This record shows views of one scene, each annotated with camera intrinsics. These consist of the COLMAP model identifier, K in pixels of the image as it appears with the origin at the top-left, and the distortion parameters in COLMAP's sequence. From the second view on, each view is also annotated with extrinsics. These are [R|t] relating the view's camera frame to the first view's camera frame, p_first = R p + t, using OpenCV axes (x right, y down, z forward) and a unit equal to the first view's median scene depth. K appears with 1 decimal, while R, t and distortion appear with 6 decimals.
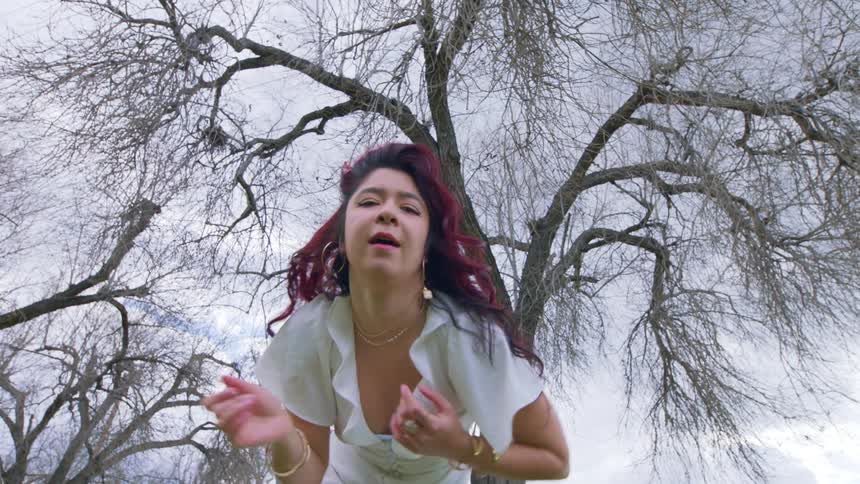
lens RADIAL K [[509.5, 0, 430.5], [0, 509.5, 244.5], [0, 0, 1]] dist [-0.024968, 0.020683]
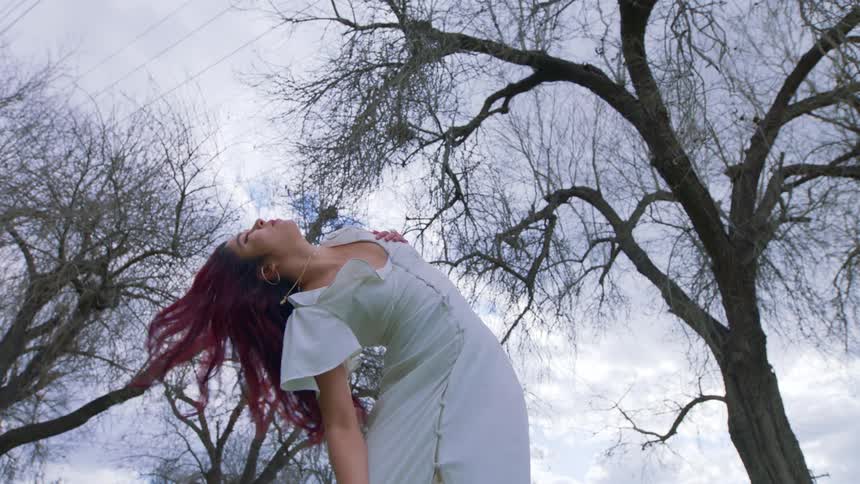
lens RADIAL K [[509.5, 0, 435.6], [0, 509.5, 245.5], [0, 0, 1]] dist [-0.024968, 0.020683]
pose [[0.982108, -0.139693, -0.126293, -0.264857], [0.145317, 0.988714, 0.036429, -0.018042], [0.119779, -0.054130, 0.991324, -0.012963]]
